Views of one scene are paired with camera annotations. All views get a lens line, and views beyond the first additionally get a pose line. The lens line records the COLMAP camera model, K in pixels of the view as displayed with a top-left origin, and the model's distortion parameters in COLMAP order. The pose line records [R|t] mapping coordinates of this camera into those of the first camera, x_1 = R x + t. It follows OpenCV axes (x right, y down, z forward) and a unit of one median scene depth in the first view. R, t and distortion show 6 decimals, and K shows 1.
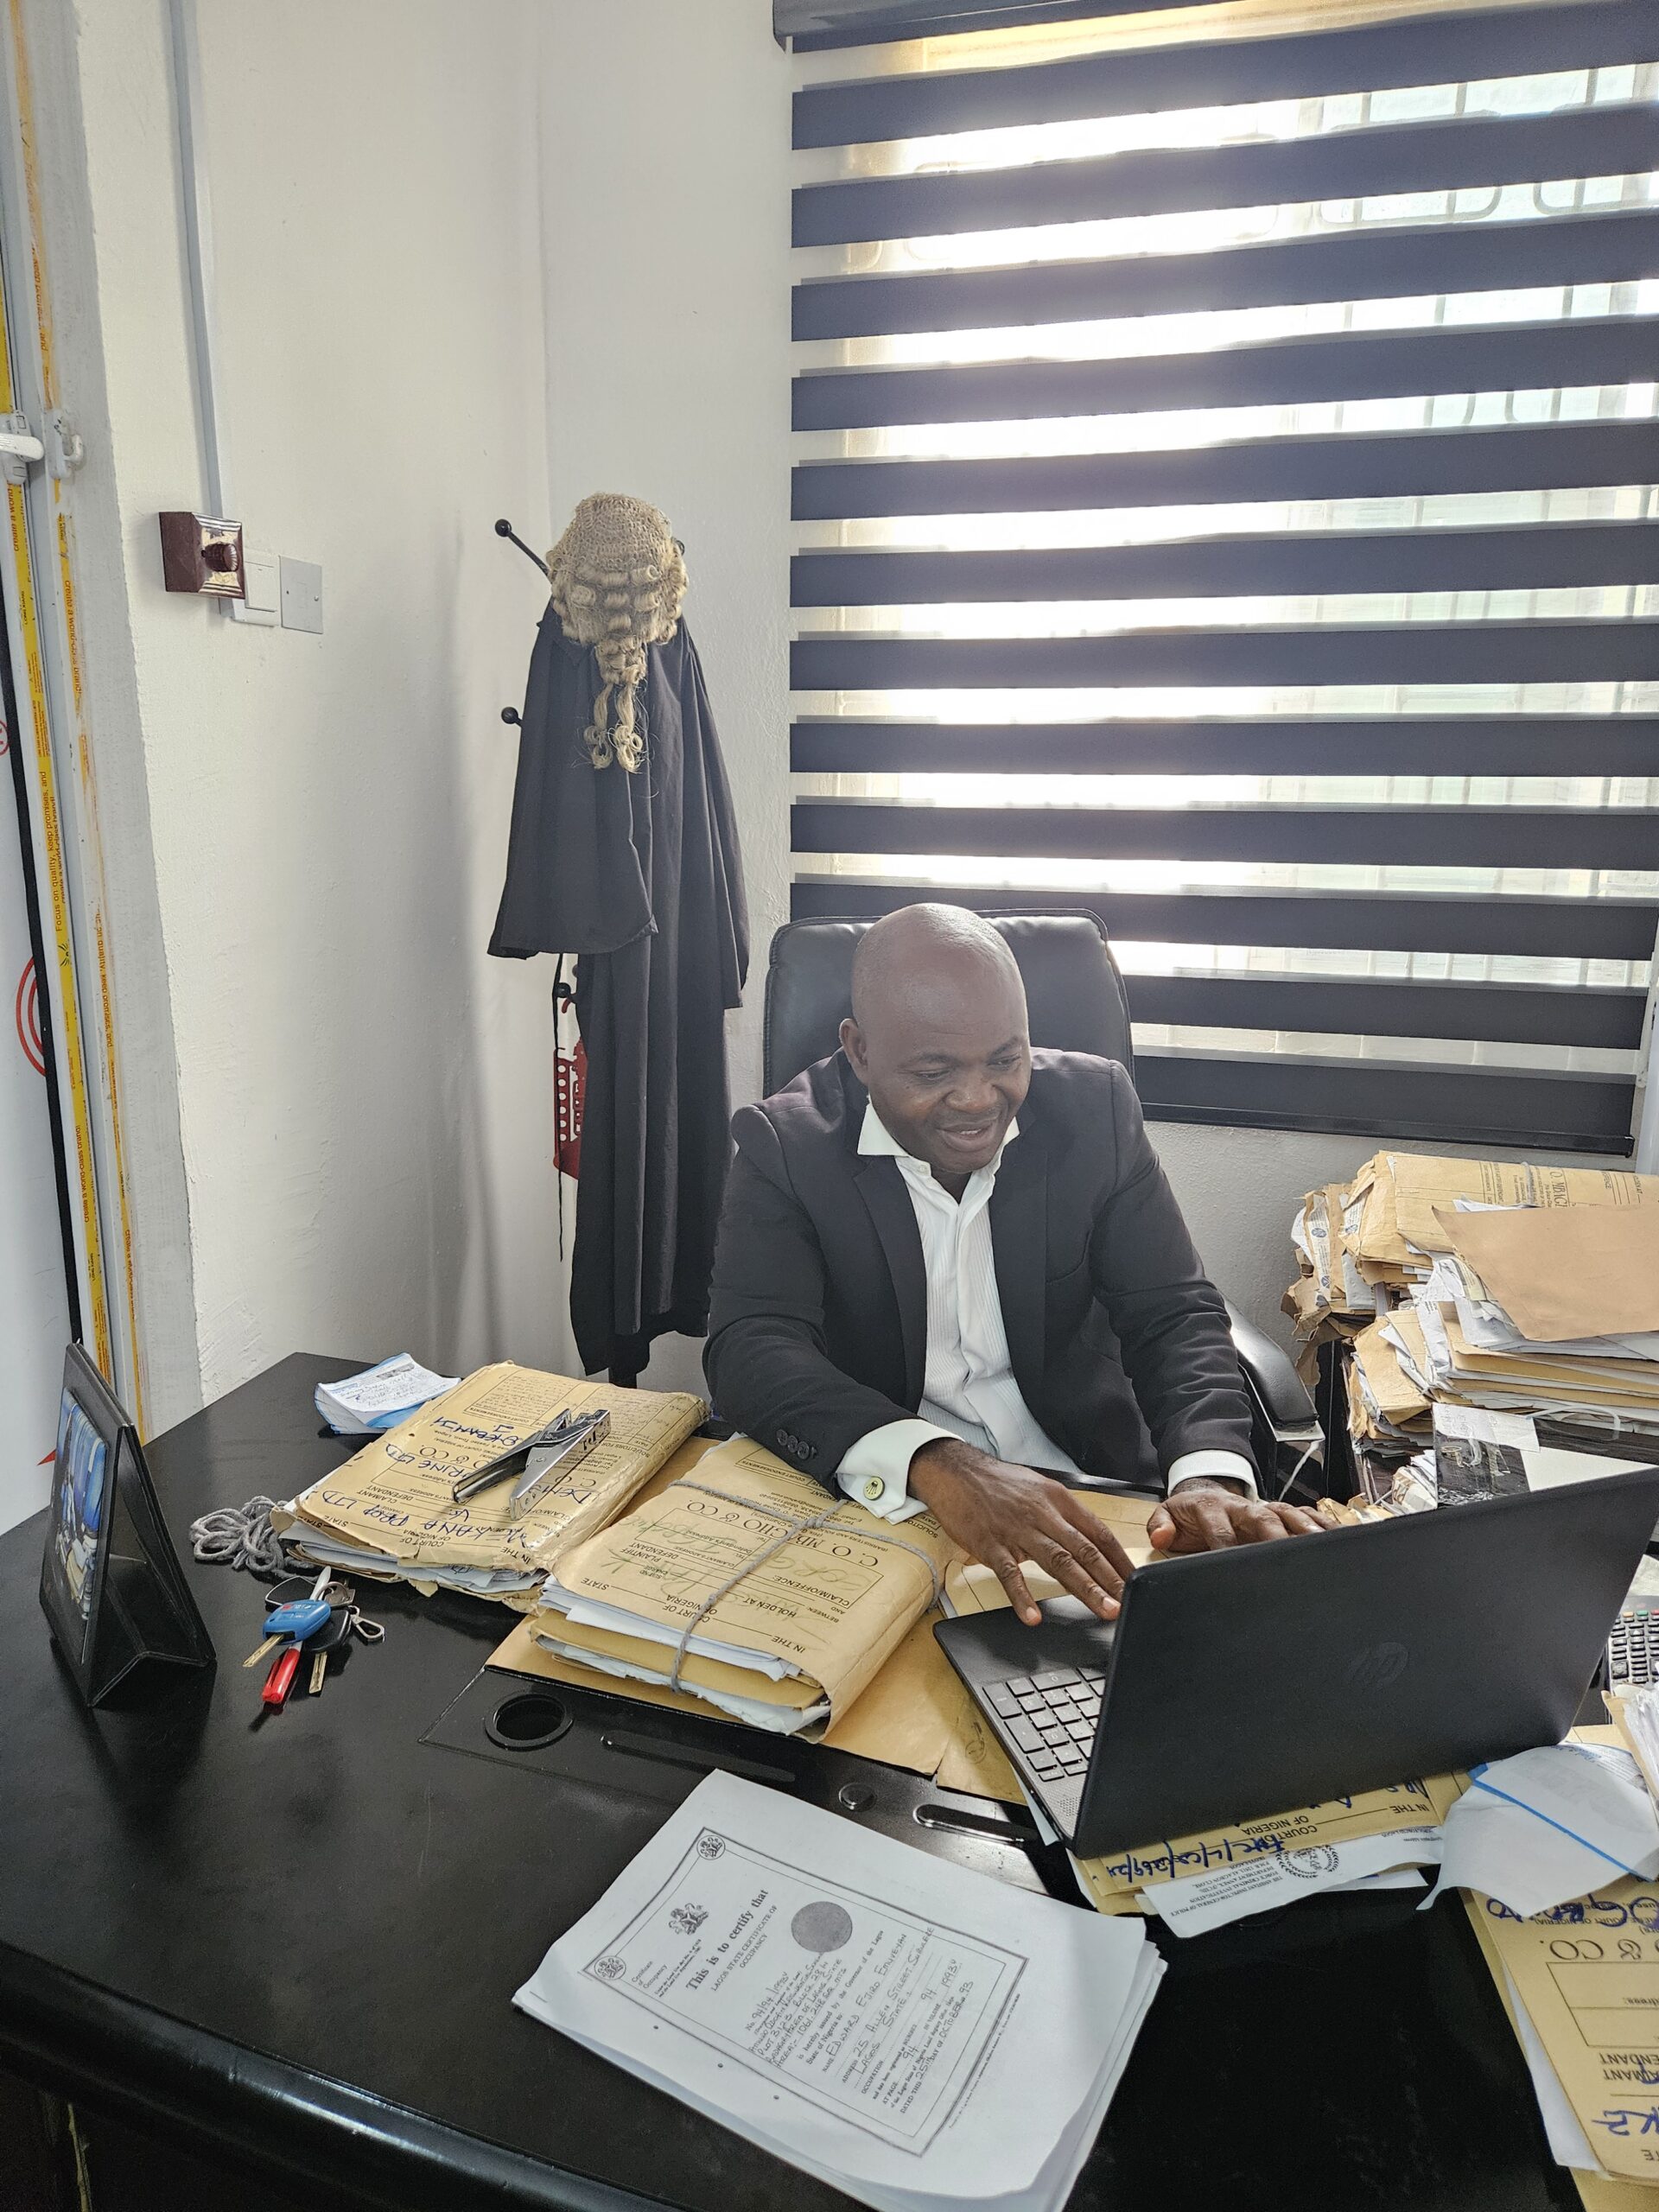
lens RADIAL K [[1485.5, 0, 824.6], [0, 1485.5, 1094.1], [0, 0, 1]] dist [0.059104, -0.046592]
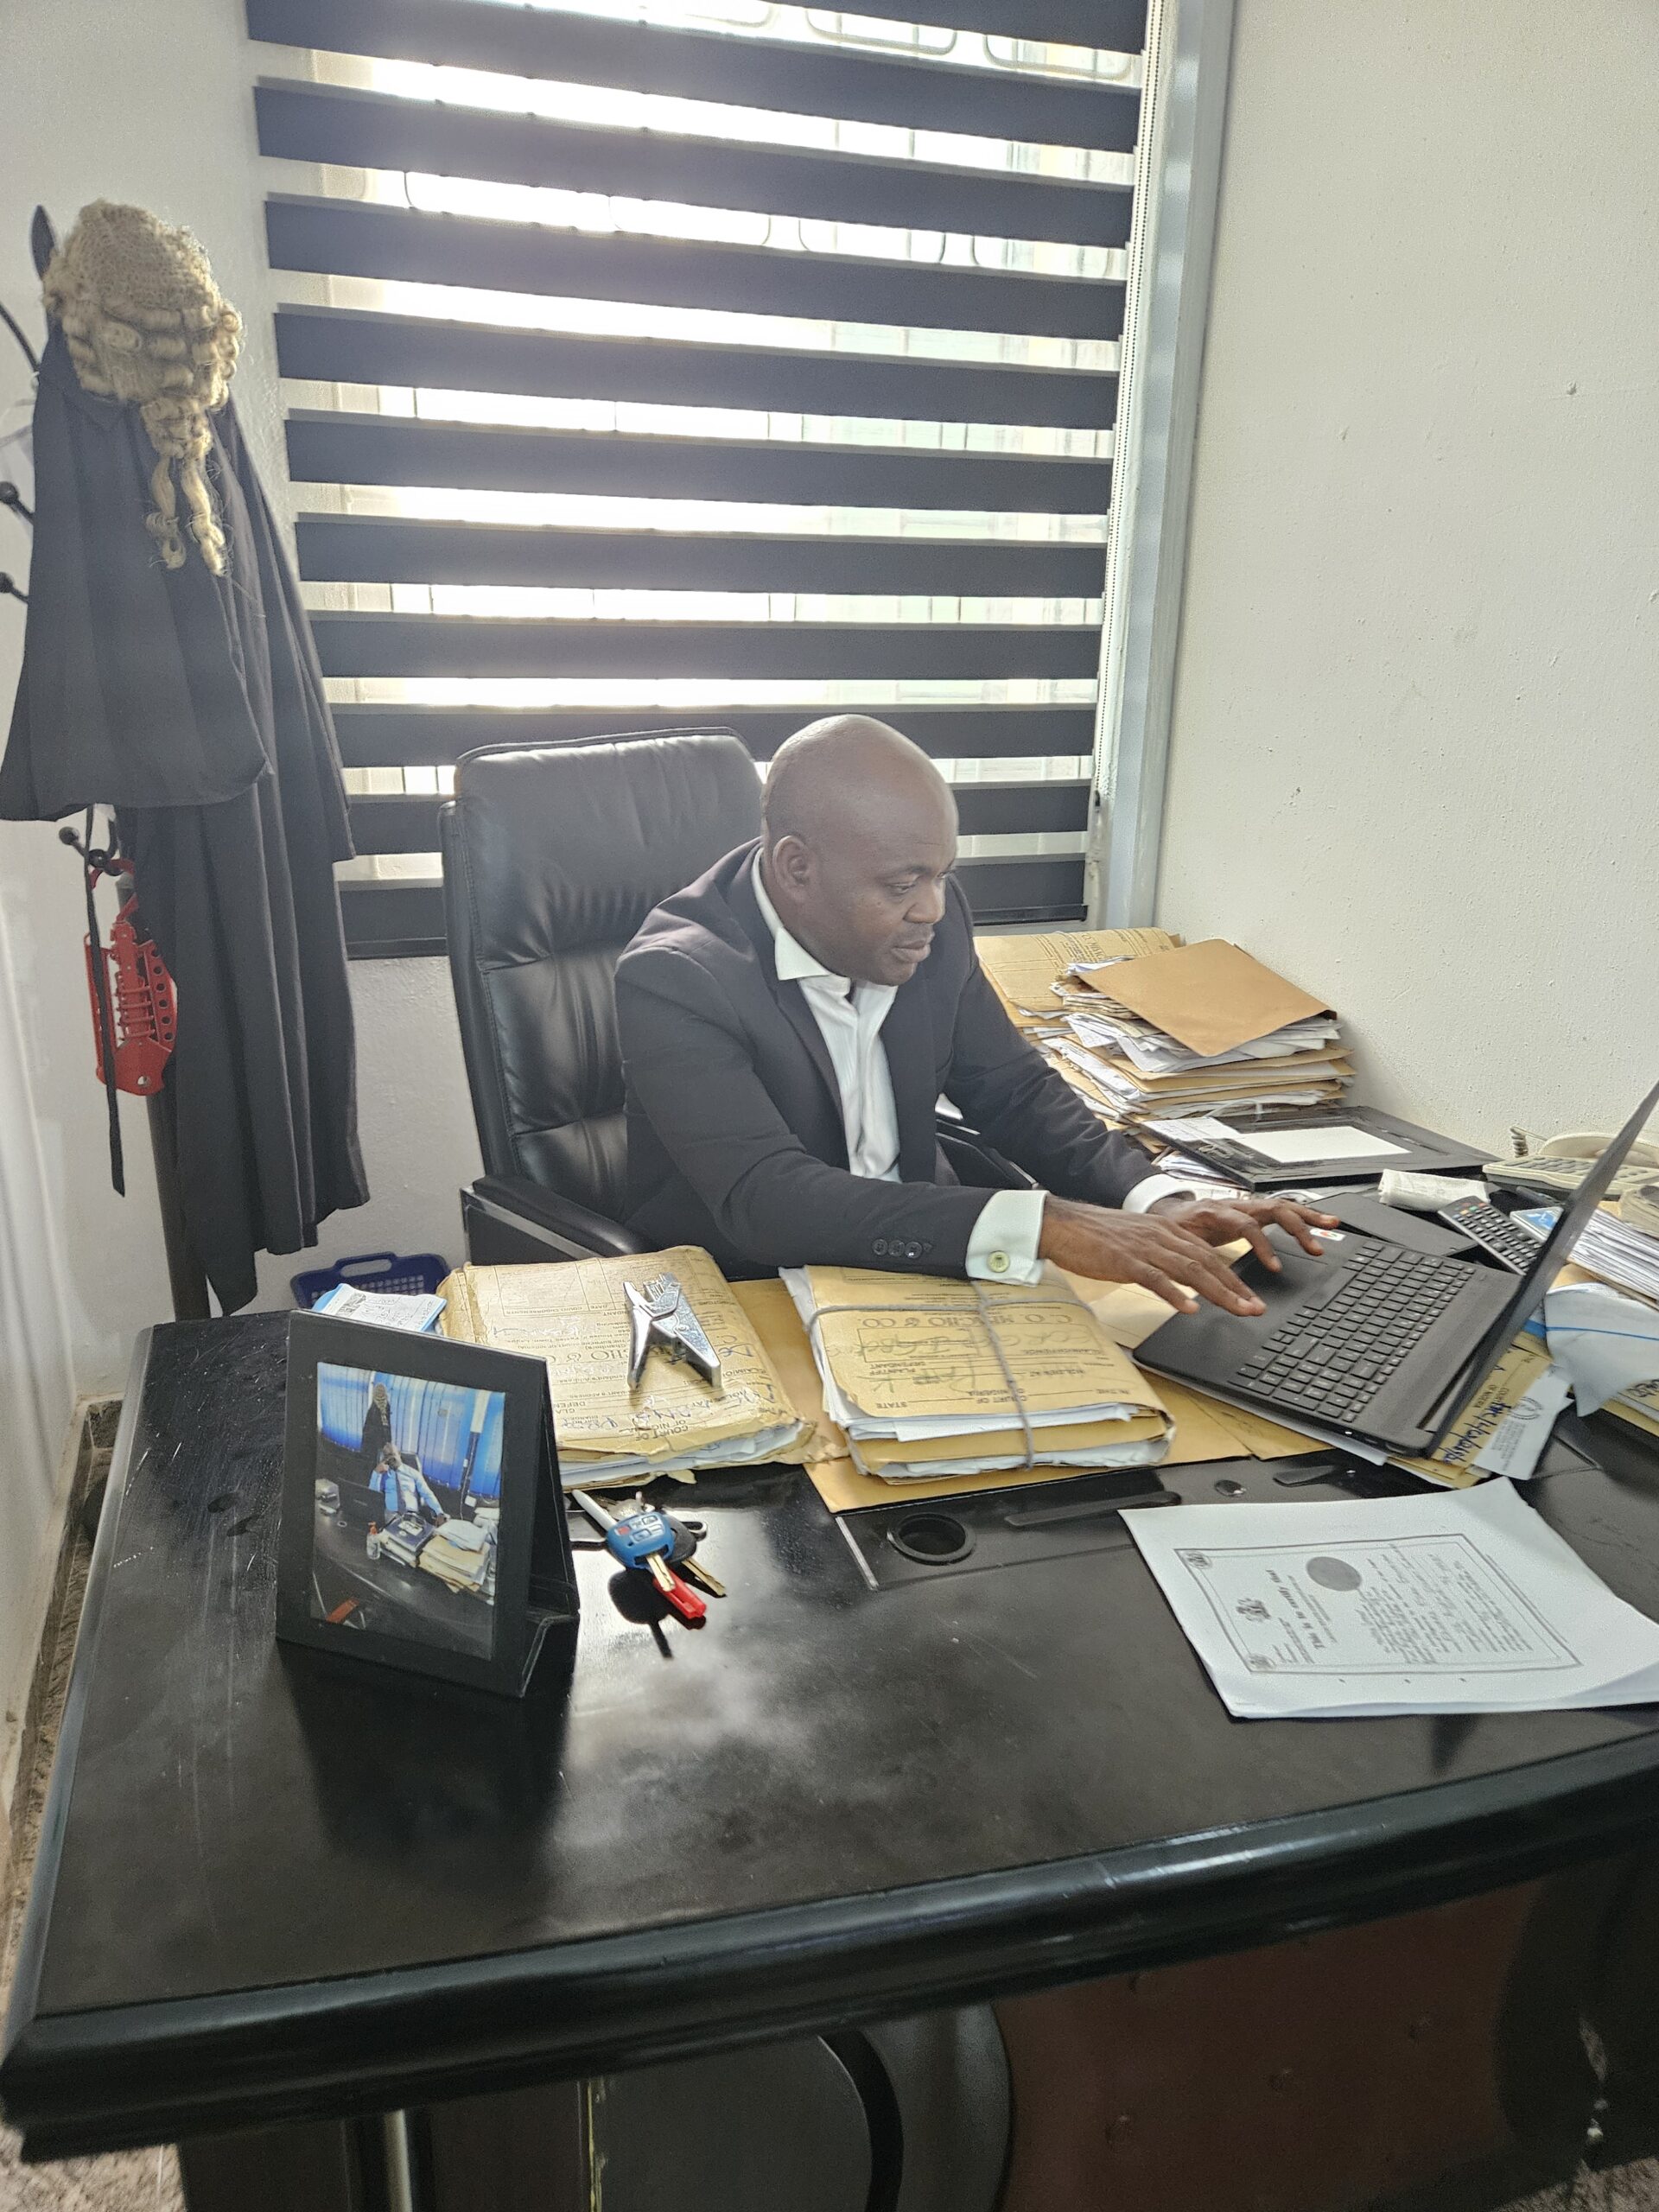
lens RADIAL K [[1509.7, 0, 806.5], [0, 1509.7, 1122.3], [0, 0, 1]] dist [0.064380, -0.055212]
pose [[0.808923, -0.182999, 0.558708, -0.508951], [0.120321, 0.981738, 0.147352, -0.008762], [-0.575471, -0.051972, 0.816169, 0.155499]]
